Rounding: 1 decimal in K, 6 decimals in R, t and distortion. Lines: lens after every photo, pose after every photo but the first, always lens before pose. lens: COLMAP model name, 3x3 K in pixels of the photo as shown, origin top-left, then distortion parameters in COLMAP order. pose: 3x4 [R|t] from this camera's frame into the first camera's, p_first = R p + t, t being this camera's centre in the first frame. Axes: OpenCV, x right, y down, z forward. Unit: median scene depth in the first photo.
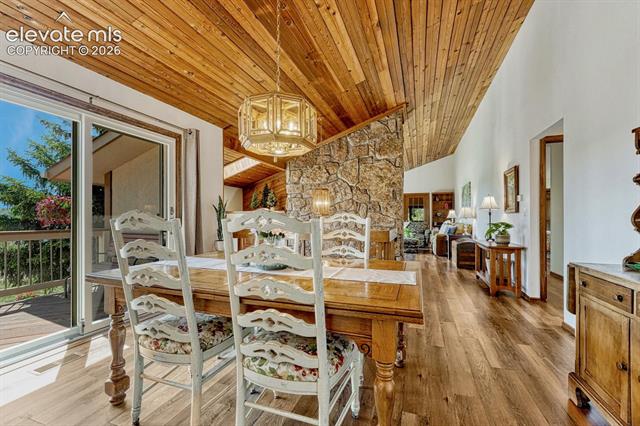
lens RADIAL K [[279.2, 0, 323.8], [0, 279.2, 217.2], [0, 0, 1]] dist [-0.001737, -0.000010]
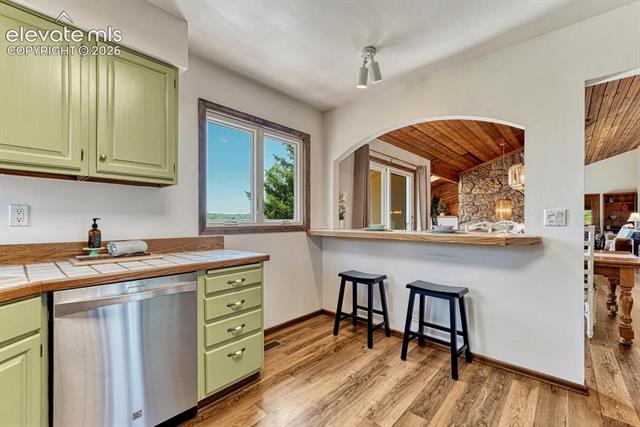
lens RADIAL K [[273.7, 0, 323.5], [0, 273.7, 222.2], [0, 0, 1]] dist [-0.003519, 0.001516]
pose [[0.920701, 0.004512, -0.390242, -0.226205], [-0.000143, 0.999937, 0.011223, -0.007962], [0.390268, -0.010277, 0.920644, -0.383532]]
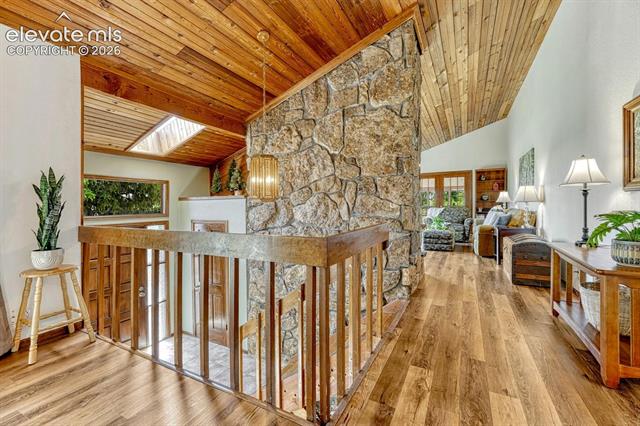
lens RADIAL K [[279.2, 0, 320.6], [0, 279.2, 212.1], [0, 0, 1]] dist [-0.001737, -0.000010]
pose [[0.988823, -0.007893, -0.148882, 0.159639], [0.012676, 0.999433, 0.031203, 0.000290], [0.148551, -0.032742, 0.988363, 0.349138]]
